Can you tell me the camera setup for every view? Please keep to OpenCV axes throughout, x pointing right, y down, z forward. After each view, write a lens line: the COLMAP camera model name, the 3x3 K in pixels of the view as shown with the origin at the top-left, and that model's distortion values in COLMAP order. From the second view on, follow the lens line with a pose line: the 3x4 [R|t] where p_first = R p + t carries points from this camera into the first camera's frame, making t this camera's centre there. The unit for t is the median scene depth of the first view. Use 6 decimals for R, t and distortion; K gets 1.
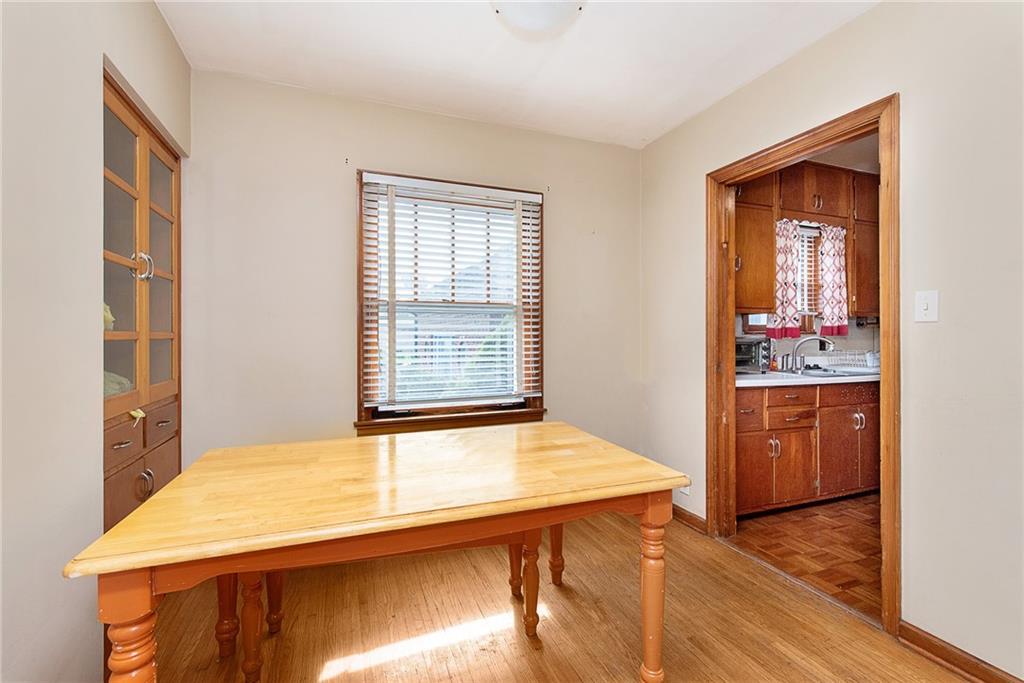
lens RADIAL K [[442.2, 0, 515.0], [0, 442.2, 337.5], [0, 0, 1]] dist [0.000531, -0.000075]
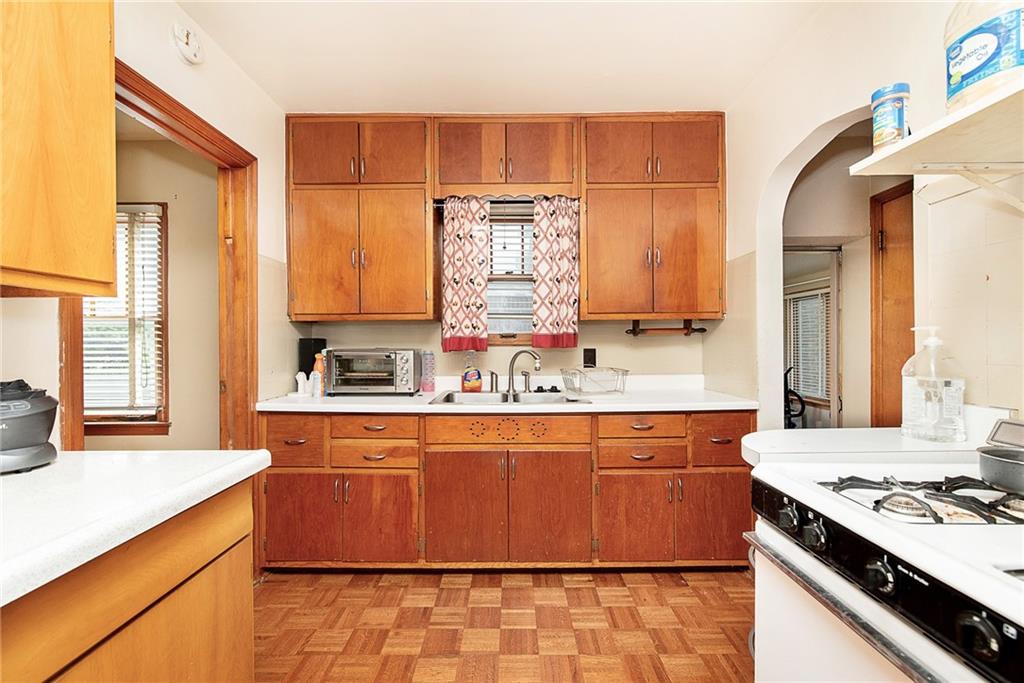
lens RADIAL K [[442.2, 0, 513.7], [0, 442.2, 341.6], [0, 0, 1]] dist [0.000531, -0.000075]
pose [[0.933645, -0.001109, -0.358198, 1.081555], [0.000018, 0.999995, -0.003050, -0.013326], [0.358200, 0.002842, 0.933641, 0.352625]]
